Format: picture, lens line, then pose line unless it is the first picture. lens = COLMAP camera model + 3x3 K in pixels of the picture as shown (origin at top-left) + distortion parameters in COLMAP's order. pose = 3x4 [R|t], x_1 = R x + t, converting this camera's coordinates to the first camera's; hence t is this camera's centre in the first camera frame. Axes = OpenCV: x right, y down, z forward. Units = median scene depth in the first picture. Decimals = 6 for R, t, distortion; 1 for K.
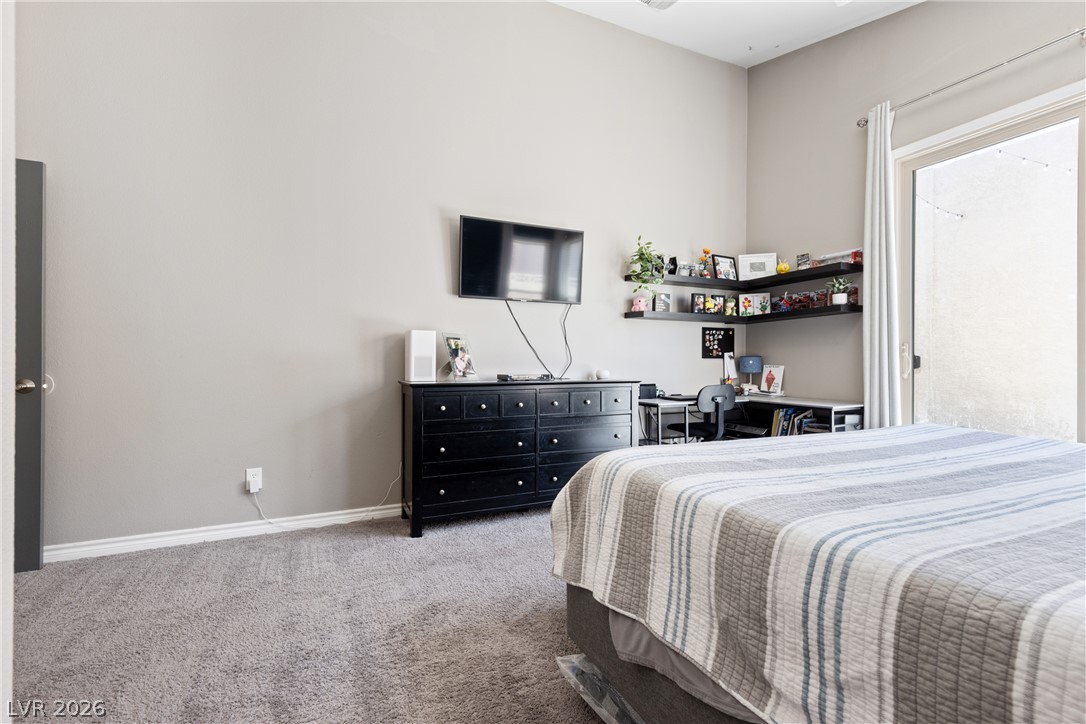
lens RADIAL K [[492.5, 0, 545.6], [0, 492.5, 360.6], [0, 0, 1]] dist [0.002303, 0.000350]
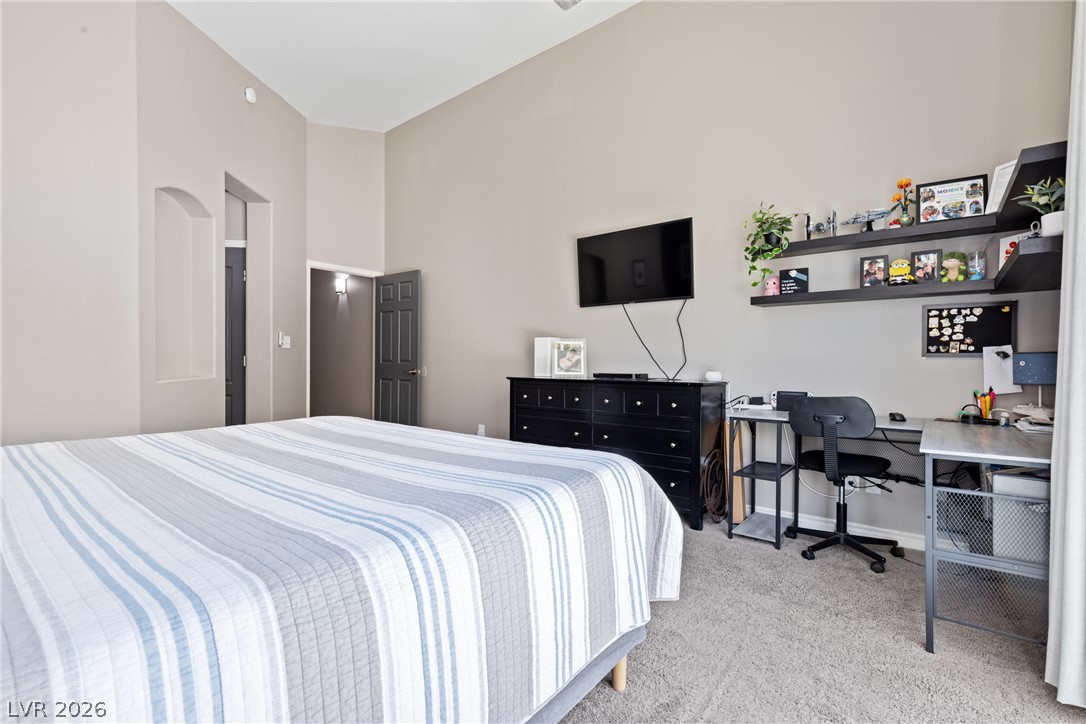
lens RADIAL K [[492.5, 0, 542.7], [0, 492.5, 360.7], [0, 0, 1]] dist [0.002303, 0.000350]
pose [[0.431559, 0.000520, -0.902085, 0.688339], [-0.001695, 0.999999, -0.000235, 0.000950], [0.902083, 0.001631, 0.431559, 0.324456]]
